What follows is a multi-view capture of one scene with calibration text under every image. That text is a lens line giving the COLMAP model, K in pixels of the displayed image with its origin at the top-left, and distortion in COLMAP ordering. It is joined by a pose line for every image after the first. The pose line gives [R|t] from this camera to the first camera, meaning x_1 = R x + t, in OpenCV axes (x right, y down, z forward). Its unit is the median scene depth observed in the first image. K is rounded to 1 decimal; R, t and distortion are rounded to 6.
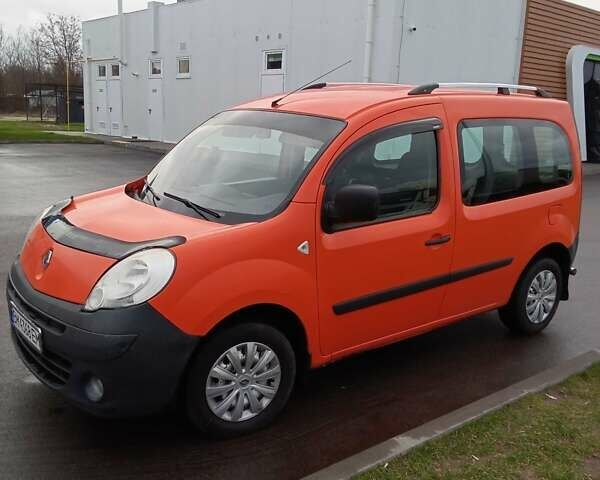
lens RADIAL K [[639.6, 0, 300.0], [0, 639.6, 240.0], [0, 0, 1]] dist [0.053567, -0.031652]
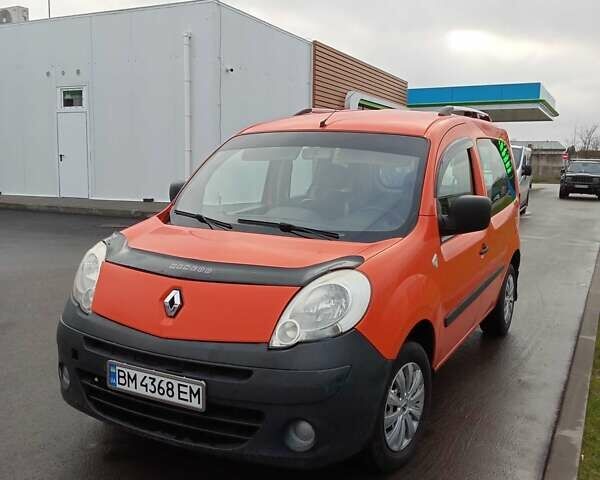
lens RADIAL K [[639.6, 0, 300.0], [0, 639.6, 240.0], [0, 0, 1]] dist [0.053567, -0.031652]
pose [[0.917290, -0.069849, 0.392047, -0.547588], [0.096510, 0.994140, -0.048688, 0.008162], [-0.386349, 0.082498, 0.918656, 0.157897]]
